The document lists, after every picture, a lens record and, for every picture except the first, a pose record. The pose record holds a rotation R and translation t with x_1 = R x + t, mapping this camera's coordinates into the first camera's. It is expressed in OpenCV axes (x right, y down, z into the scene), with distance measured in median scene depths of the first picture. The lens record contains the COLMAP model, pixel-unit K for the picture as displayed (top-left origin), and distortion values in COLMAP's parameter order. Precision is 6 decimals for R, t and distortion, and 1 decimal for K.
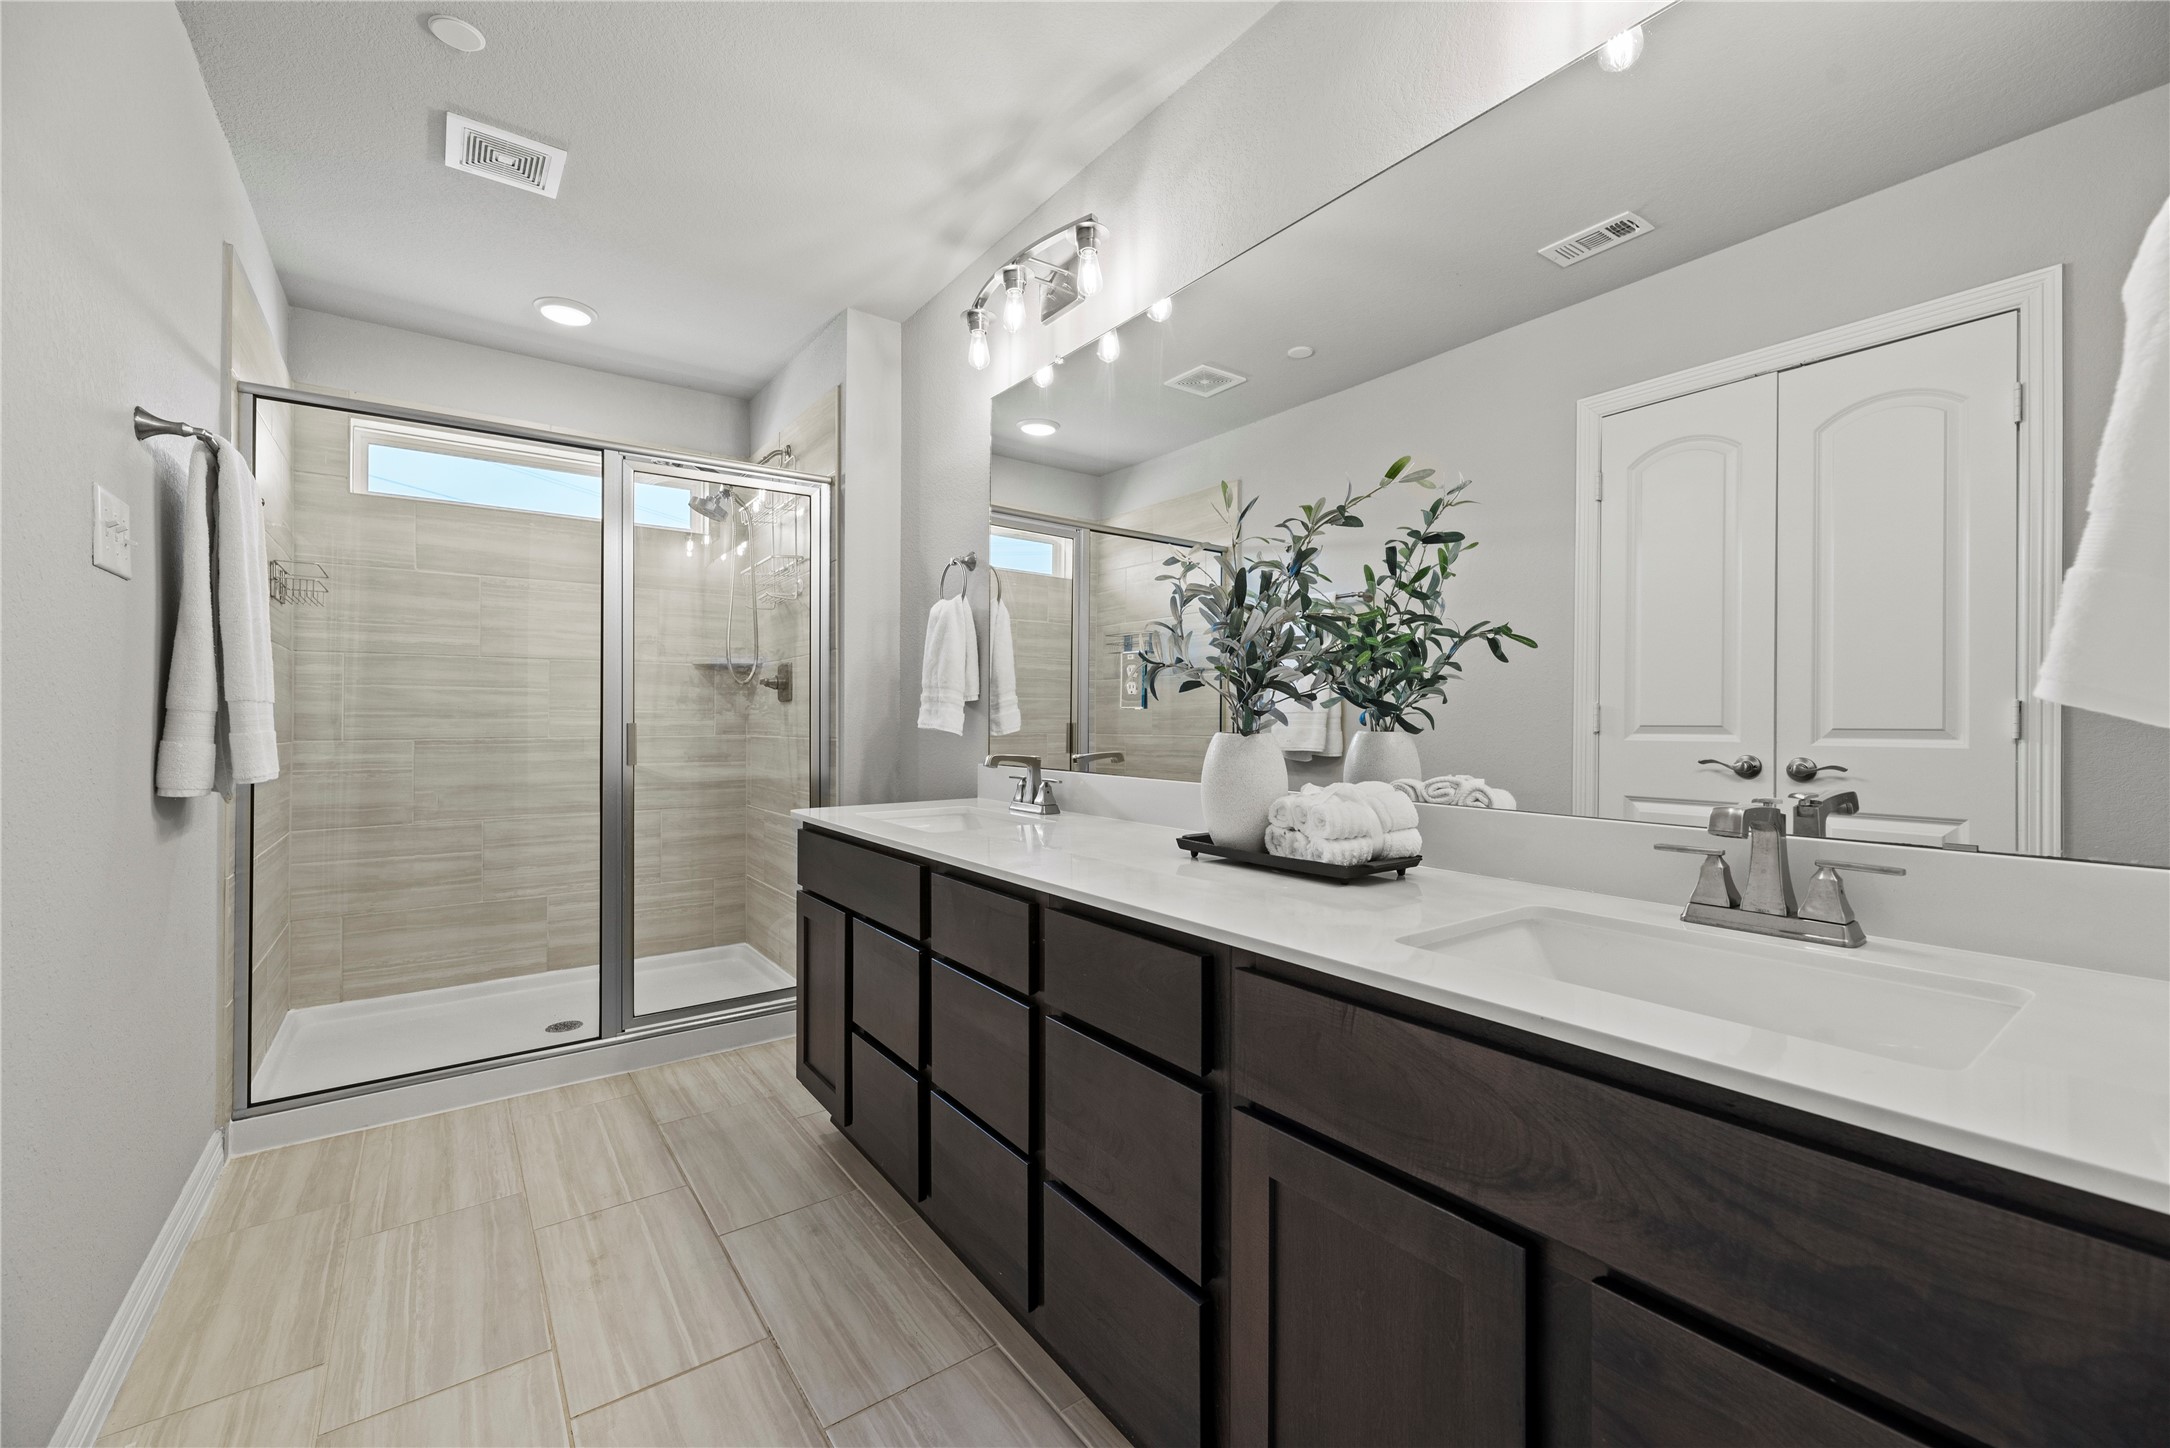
lens RADIAL K [[878.1, 0, 1080.1], [0, 878.1, 721.9], [0, 0, 1]] dist [-0.002251, 0.000917]
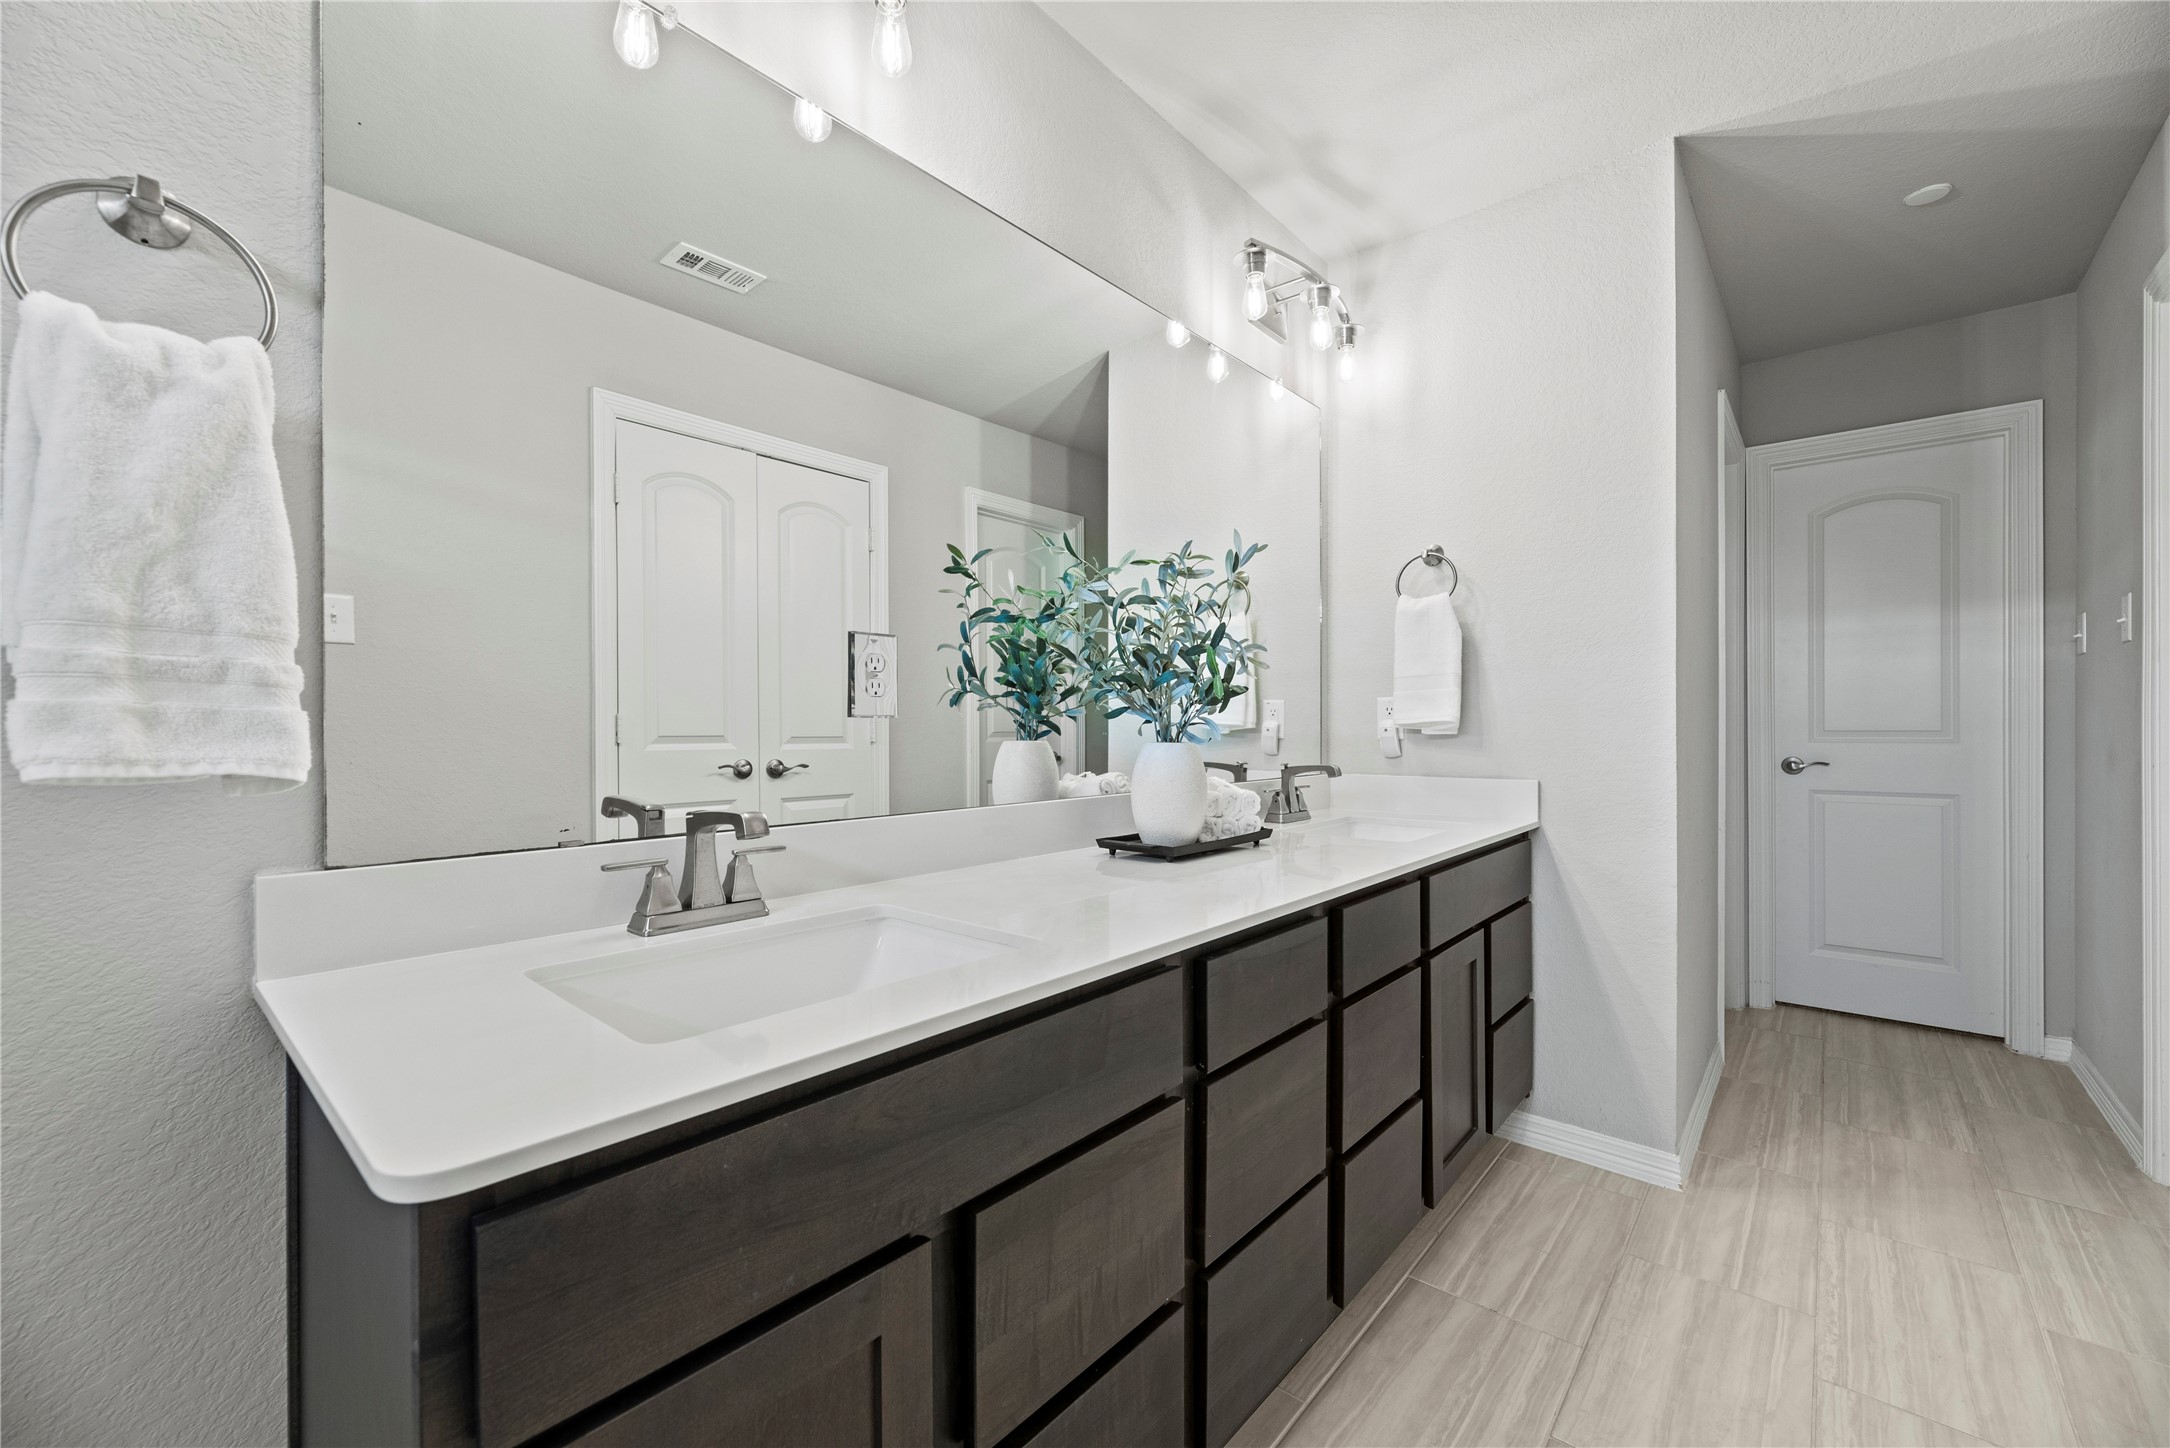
lens RADIAL K [[878.1, 0, 1080.0], [0, 878.1, 723.0], [0, 0, 1]] dist [-0.002251, 0.000917]
pose [[-0.230057, 0.002118, 0.973175, -0.510251], [-0.018213, 0.999813, -0.006482, -0.012420], [-0.973007, -0.019216, -0.229975, 0.779050]]
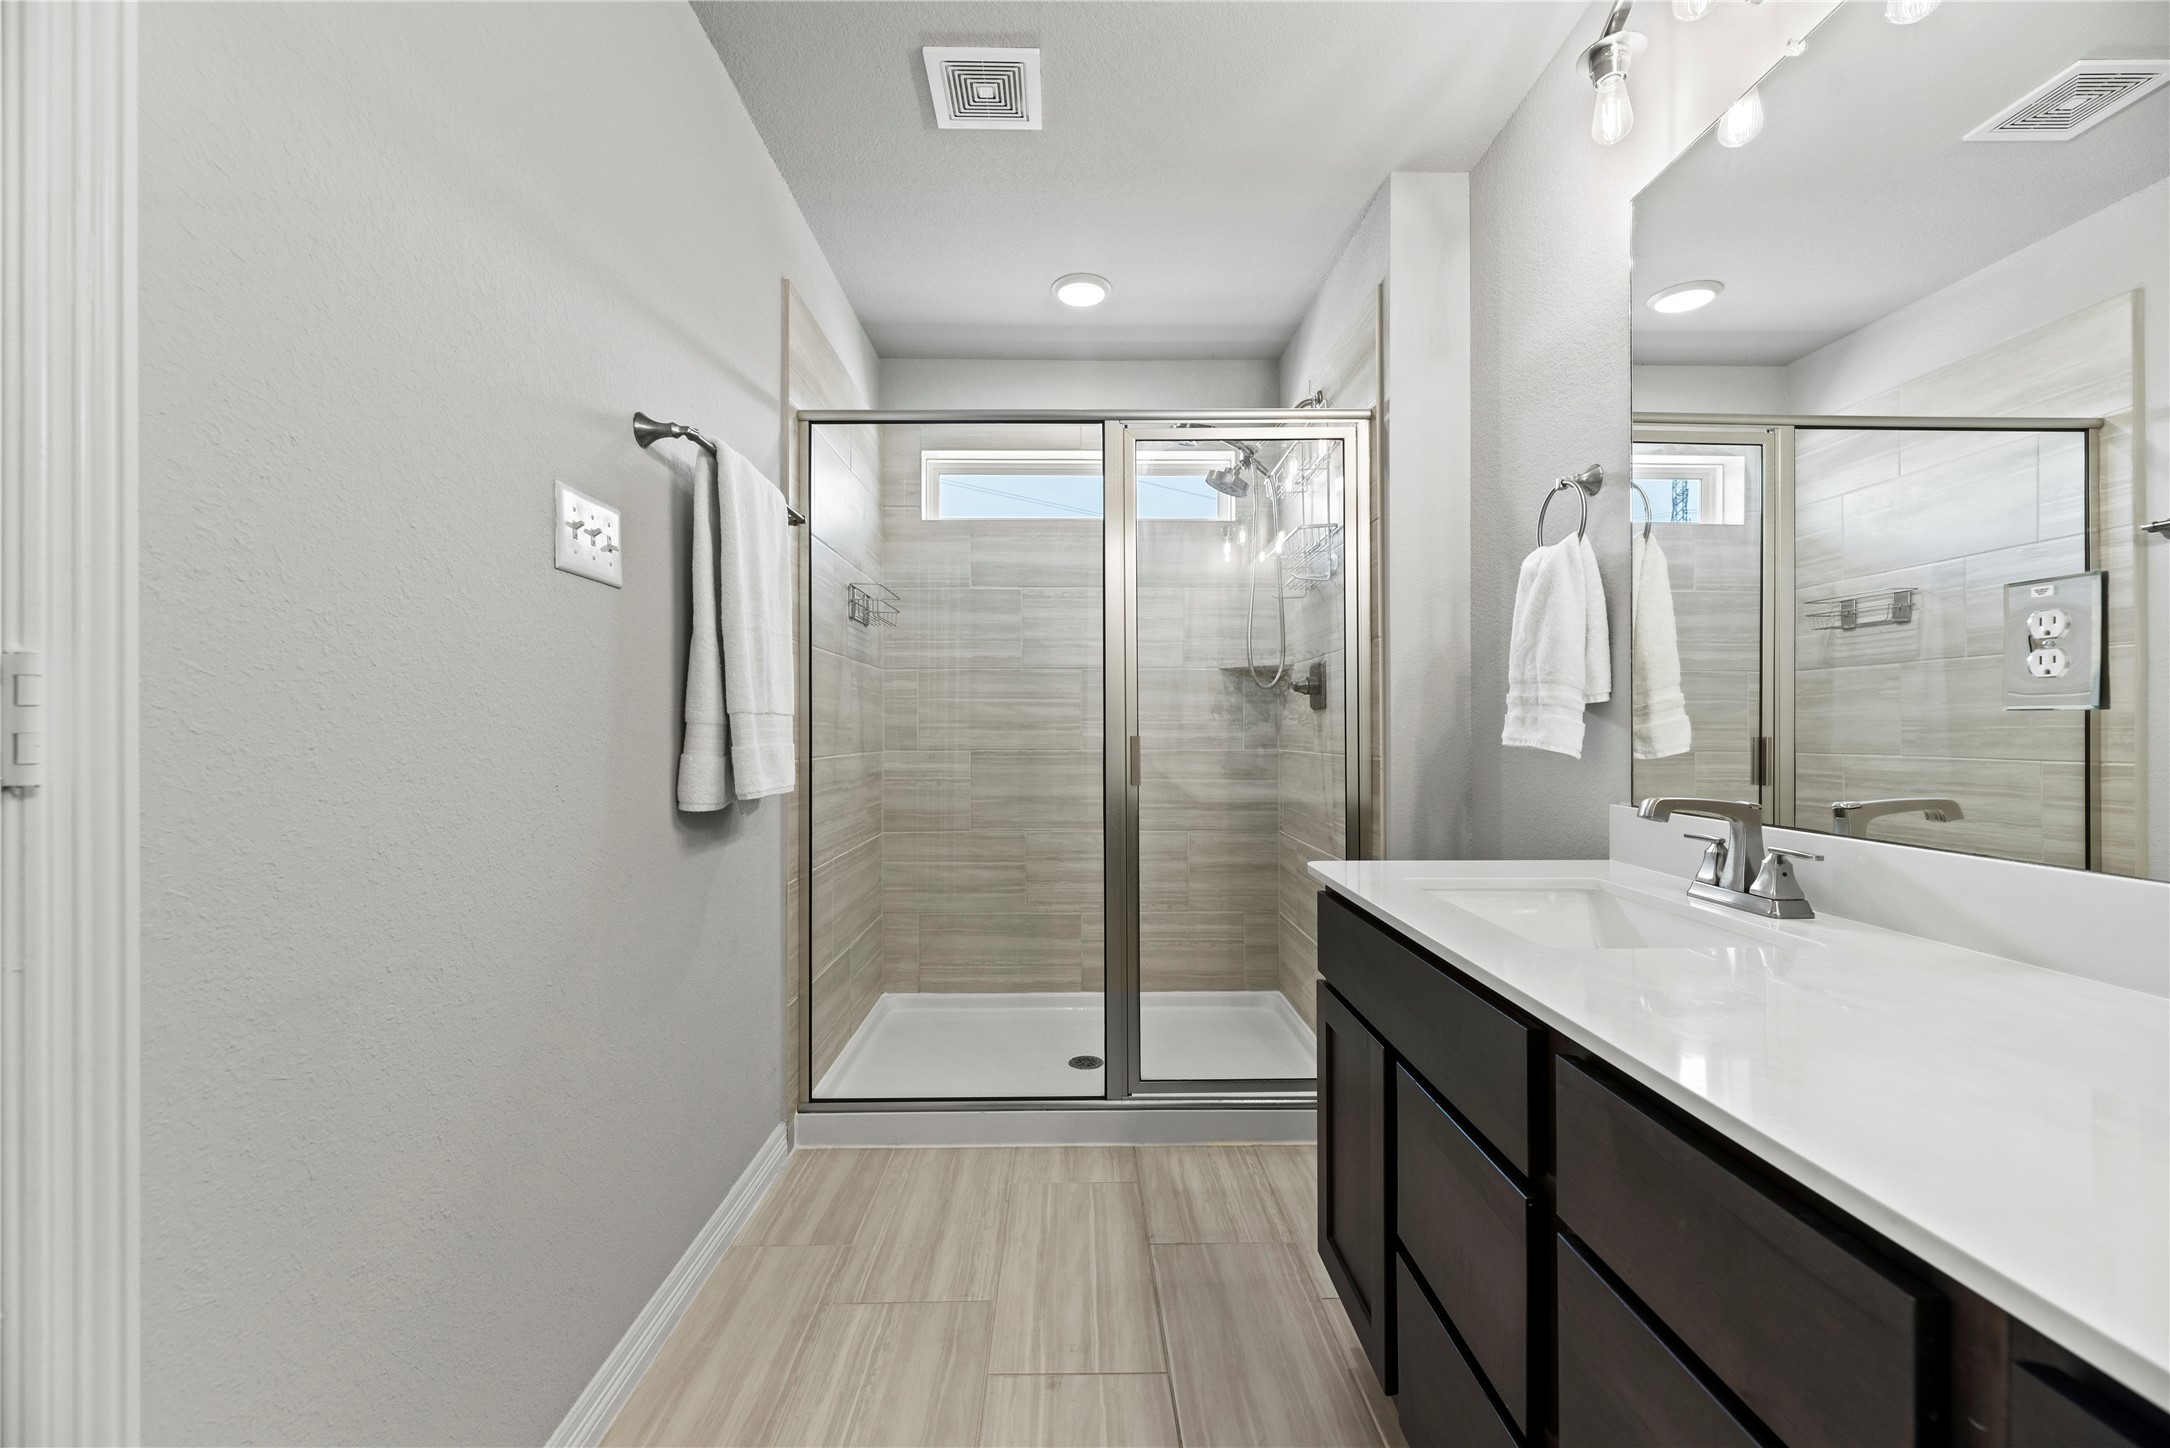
lens RADIAL K [[878.1, 0, 1086.7], [0, 878.1, 713.3], [0, 0, 1]] dist [-0.002251, 0.000917]
pose [[0.820616, -0.010826, -0.571377, -0.067002], [-0.001548, 0.999775, -0.021166, -0.002776], [0.571477, 0.018253, 0.820415, 0.294221]]
